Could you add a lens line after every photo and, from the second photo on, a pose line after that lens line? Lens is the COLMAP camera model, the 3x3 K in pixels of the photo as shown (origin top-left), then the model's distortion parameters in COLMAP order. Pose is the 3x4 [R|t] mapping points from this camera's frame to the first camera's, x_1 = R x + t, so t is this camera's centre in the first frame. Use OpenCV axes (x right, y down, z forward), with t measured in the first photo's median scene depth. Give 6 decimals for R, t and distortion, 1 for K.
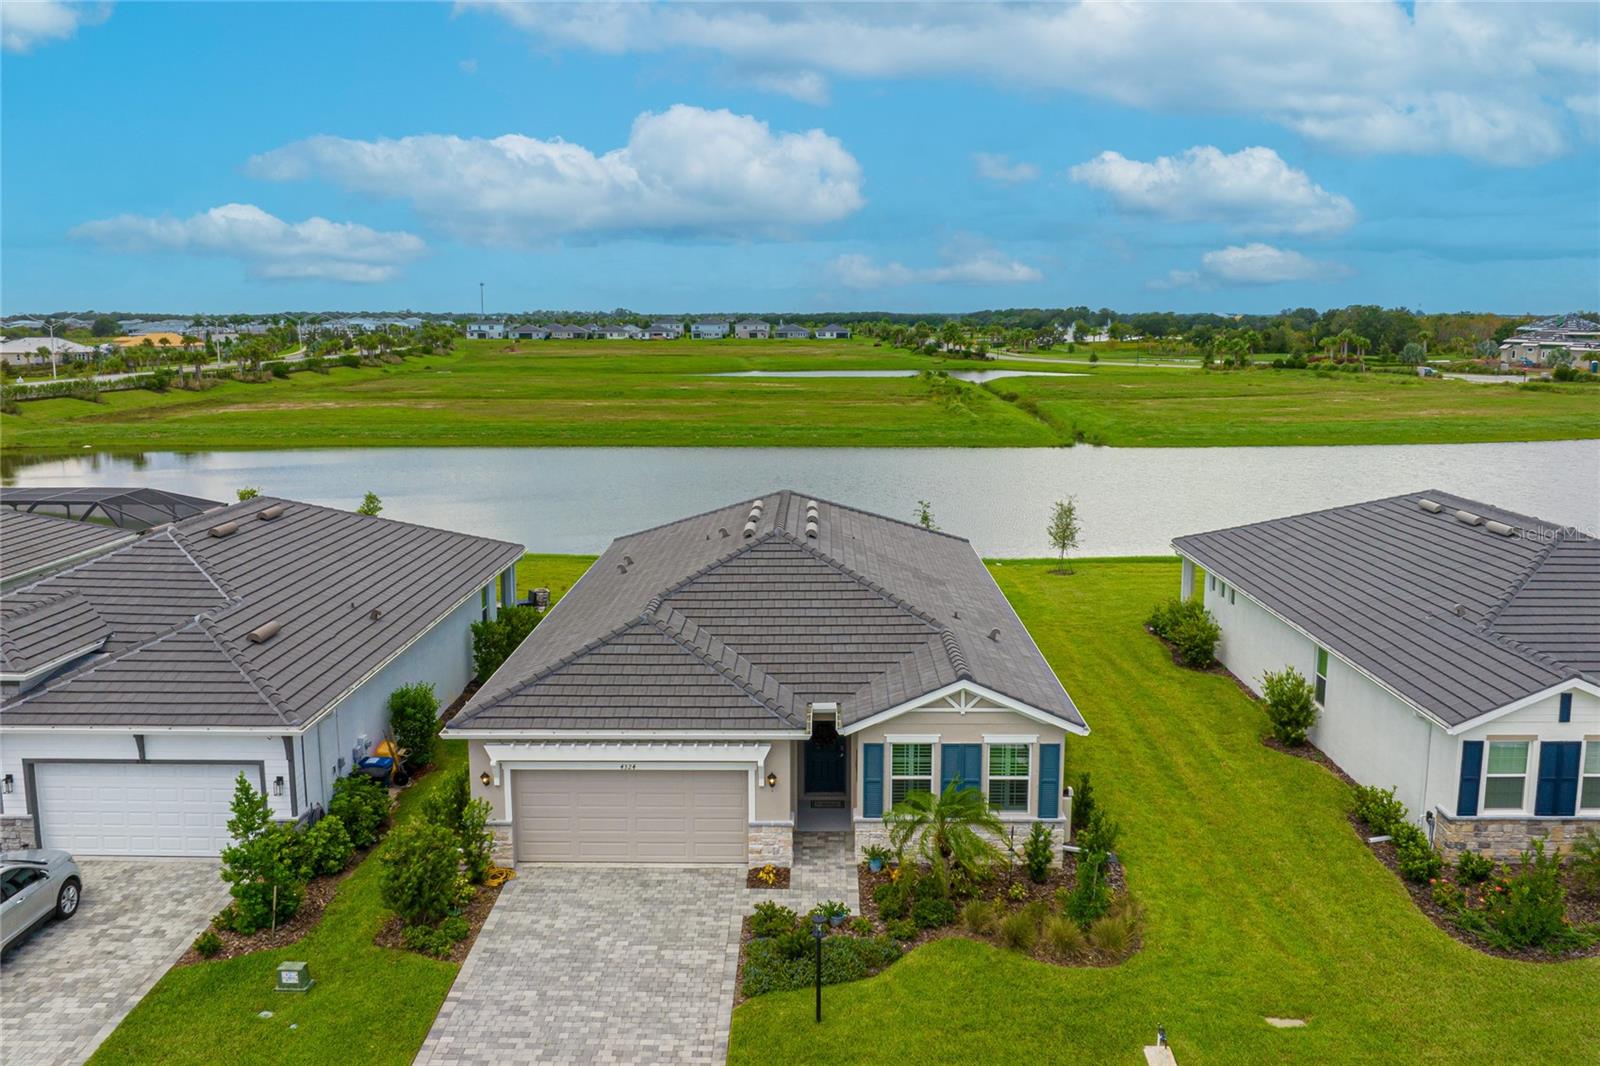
lens RADIAL K [[1328.3, 0, 804.3], [0, 1328.3, 537.6], [0, 0, 1]] dist [-0.009417, -0.040753]
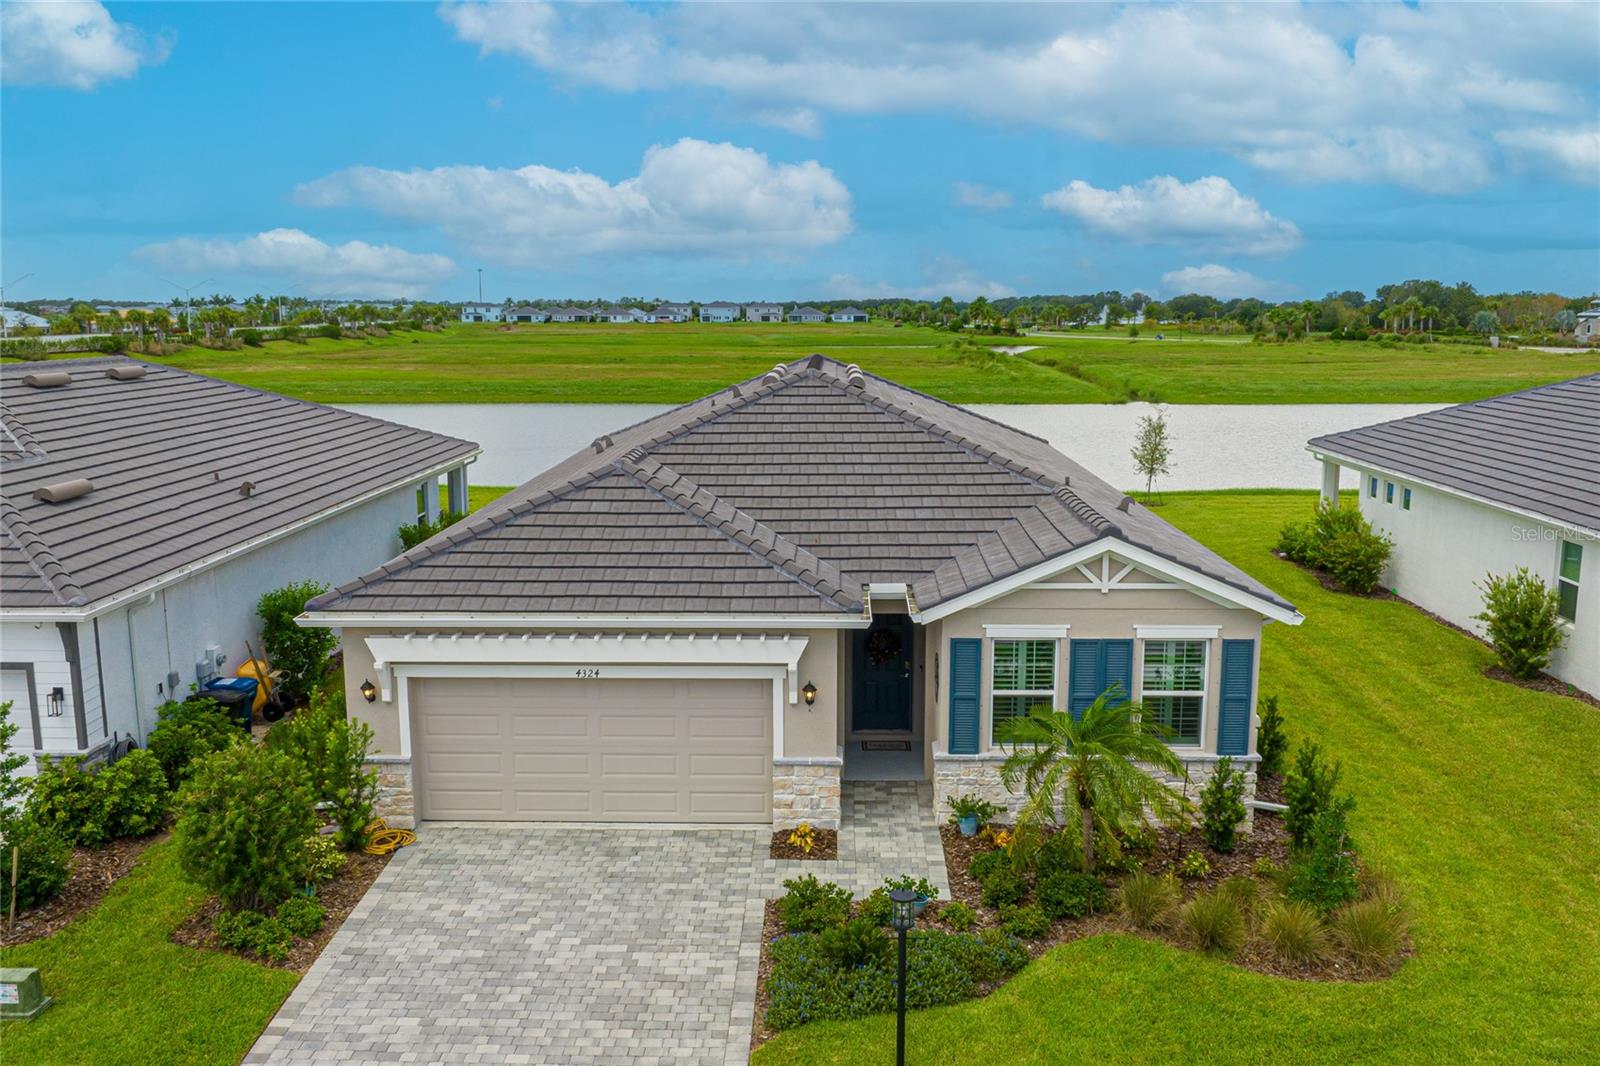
lens RADIAL K [[1388.7, 0, 808.7], [0, 1388.7, 558.5], [0, 0, 1]] dist [-0.009005, -0.040850]
pose [[0.999975, 0.002110, -0.006720, -0.020181], [-0.002017, 0.999903, 0.013759, 0.106606], [0.006748, -0.013745, 0.999883, 0.321290]]
